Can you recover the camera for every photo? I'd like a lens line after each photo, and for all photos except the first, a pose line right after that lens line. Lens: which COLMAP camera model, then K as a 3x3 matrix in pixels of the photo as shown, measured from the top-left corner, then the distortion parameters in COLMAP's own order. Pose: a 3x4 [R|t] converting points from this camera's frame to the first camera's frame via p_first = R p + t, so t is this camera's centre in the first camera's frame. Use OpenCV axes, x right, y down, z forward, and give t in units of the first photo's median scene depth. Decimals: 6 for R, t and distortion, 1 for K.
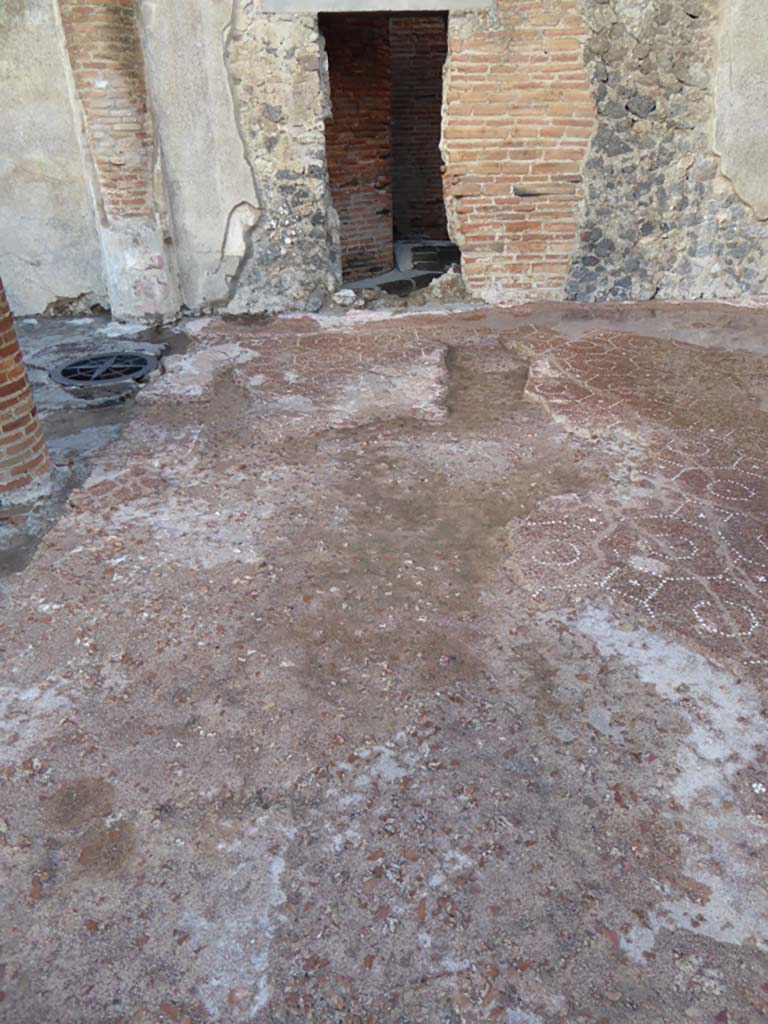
lens RADIAL K [[726.4, 0, 391.6], [0, 726.4, 516.0], [0, 0, 1]] dist [-0.009618, -0.017358]
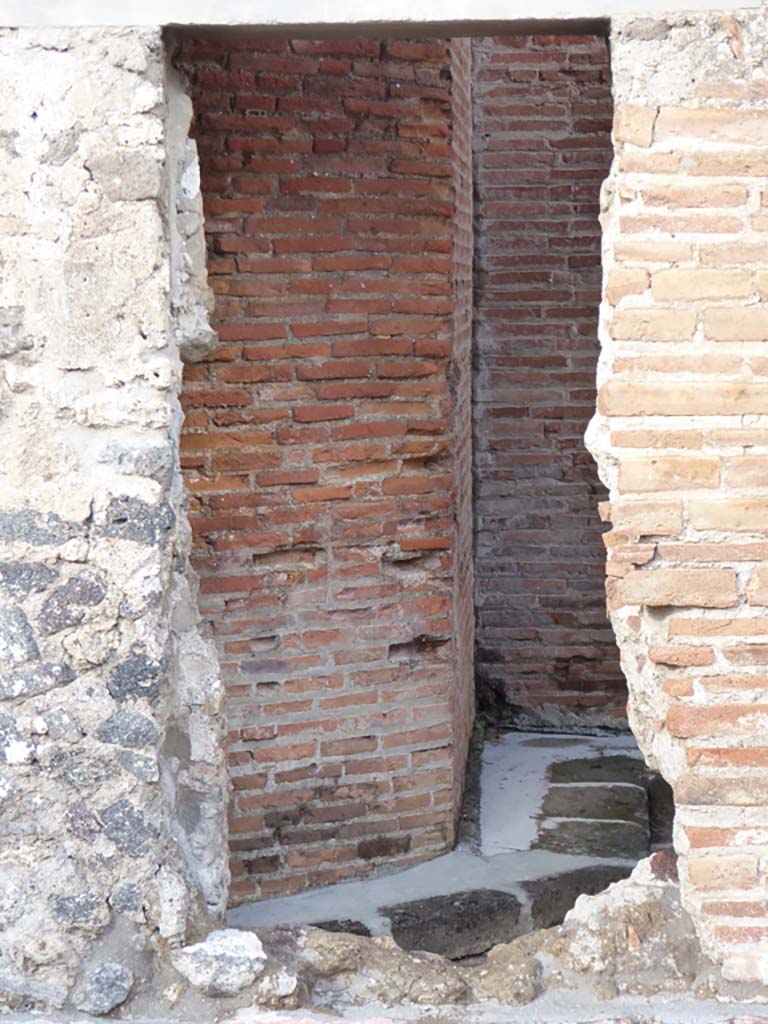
lens RADIAL K [[2809.8, 0, 385.3], [0, 2809.8, 518.8], [0, 0, 1]] dist [0.240194, 0.000000]
pose [[0.996181, 0.013585, -0.086252, 0.081139], [-0.047734, 0.911874, -0.407684, -0.040299], [0.073112, 0.410244, 0.909040, 0.028603]]
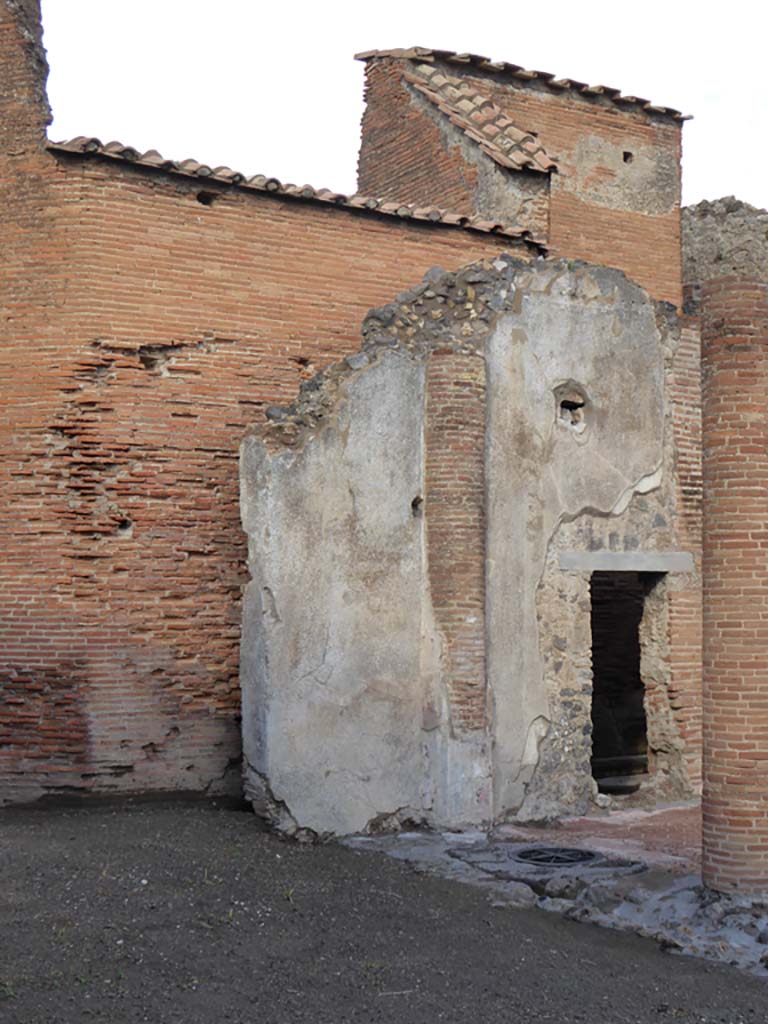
lens RADIAL K [[1427.9, 0, 385.8], [0, 1427.9, 513.0], [0, 0, 1]] dist [0.007303, 0.000000]
pose [[0.861404, 0.048352, 0.505614, -1.459638], [0.235966, 0.843418, -0.482666, 0.279803], [-0.449782, 0.535078, 0.715114, -0.571206]]
